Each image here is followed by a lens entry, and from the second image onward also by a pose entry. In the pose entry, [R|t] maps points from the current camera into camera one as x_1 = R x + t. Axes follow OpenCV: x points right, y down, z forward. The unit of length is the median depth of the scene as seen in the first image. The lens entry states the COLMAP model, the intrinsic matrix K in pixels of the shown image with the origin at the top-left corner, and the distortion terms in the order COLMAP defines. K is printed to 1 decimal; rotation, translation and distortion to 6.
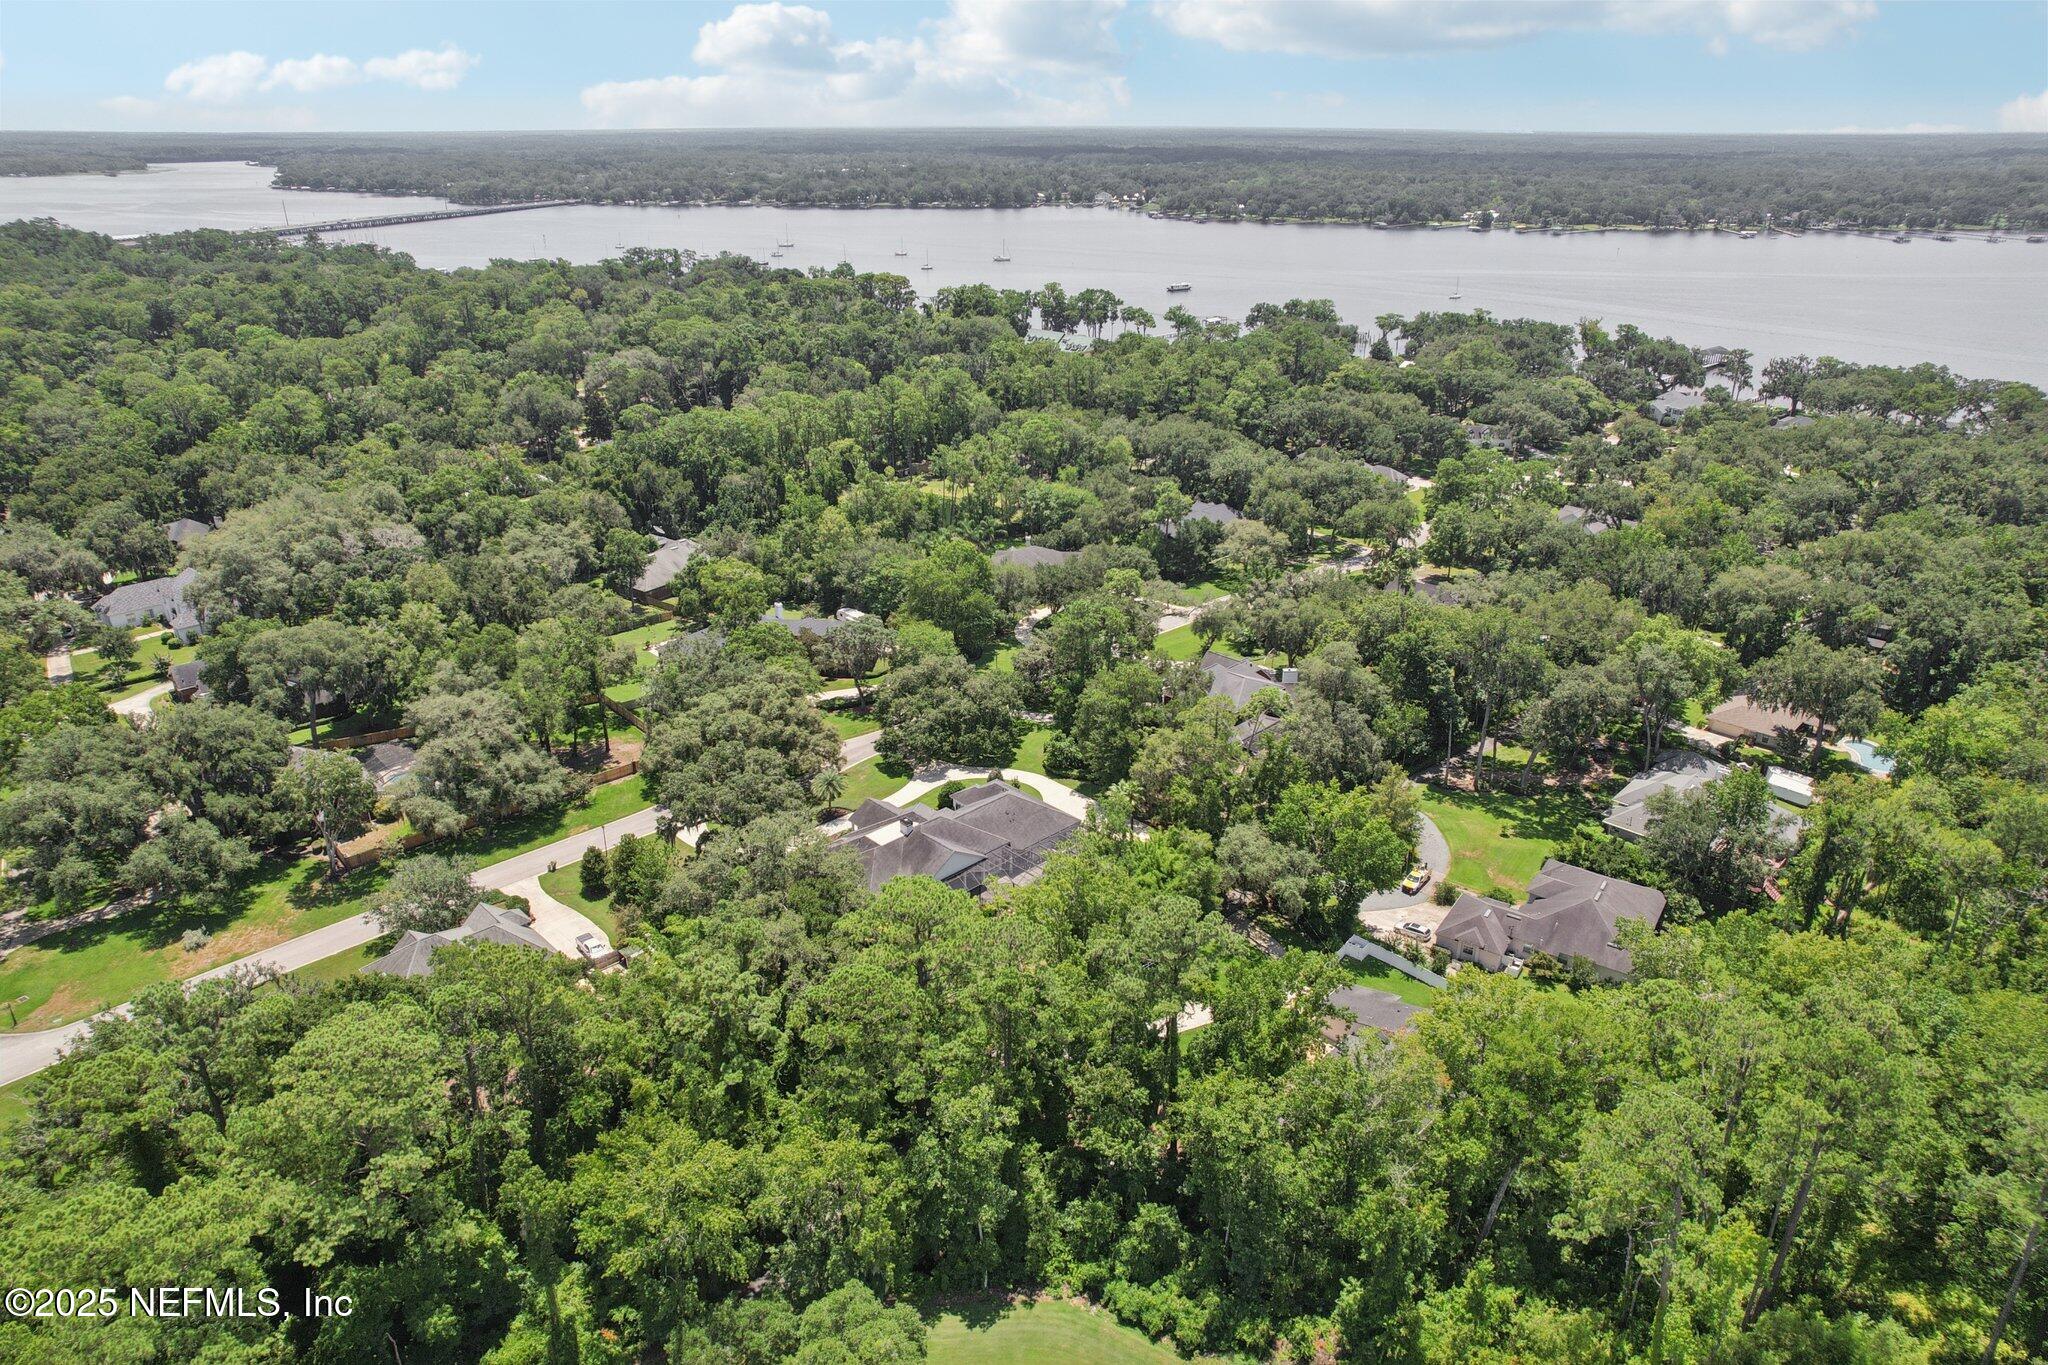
lens RADIAL K [[1315.7, 0, 1039.2], [0, 1315.7, 668.1], [0, 0, 1]] dist [-0.099343, 0.080186]
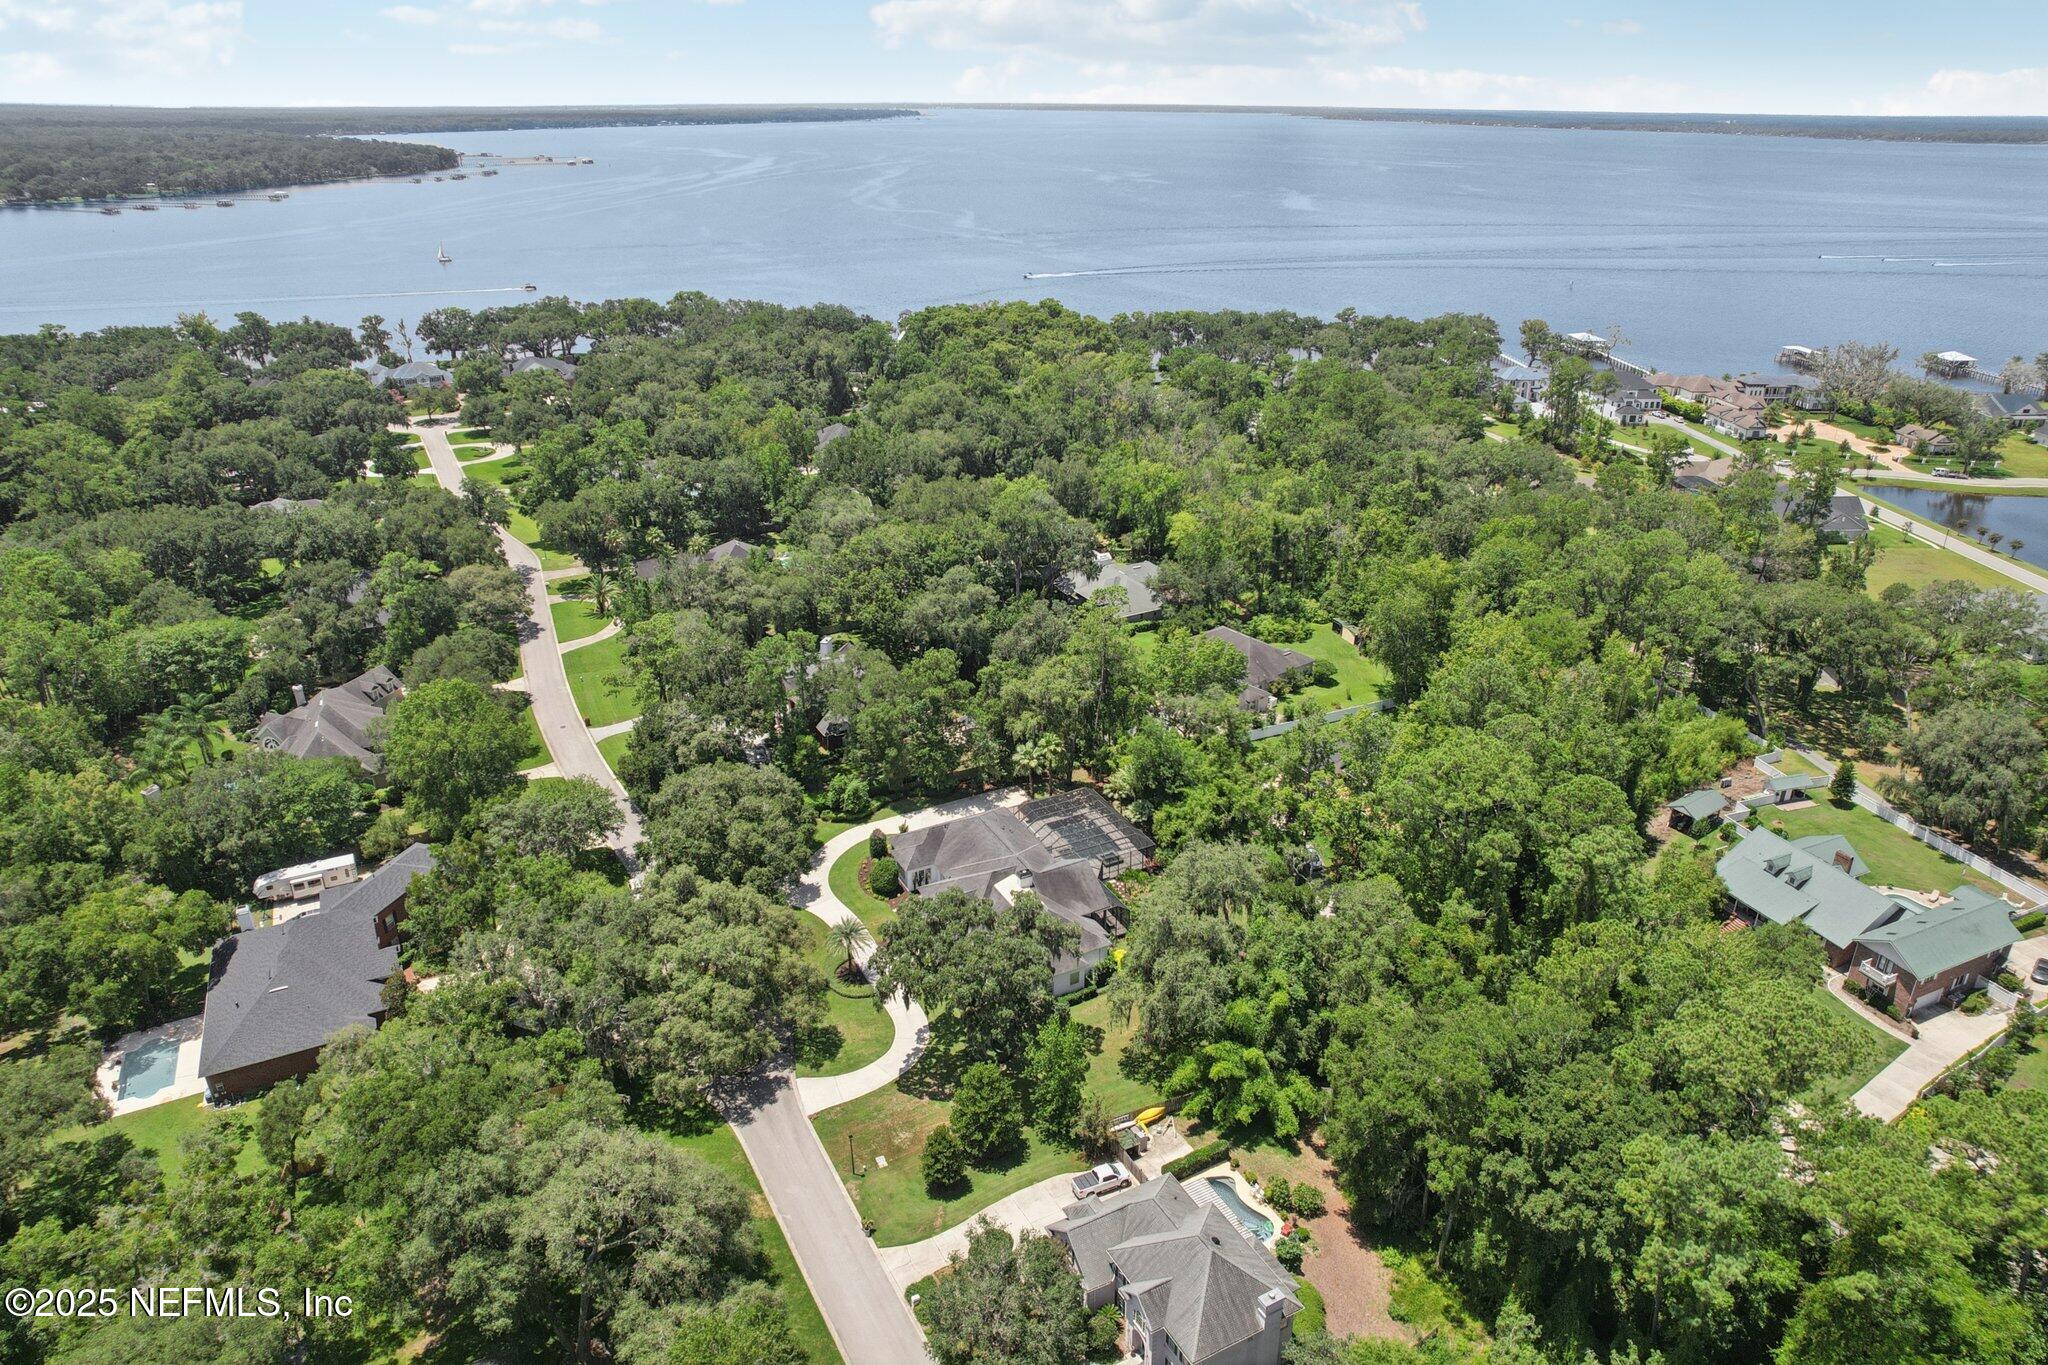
lens RADIAL K [[1315.7, 0, 1039.2], [0, 1315.7, 668.1], [0, 0, 1]] dist [-0.099343, 0.080186]
pose [[0.256940, -0.378121, 0.889385, -0.246564], [0.360331, 0.891404, 0.274881, -0.073096], [-0.896740, 0.249845, 0.365287, 0.189220]]
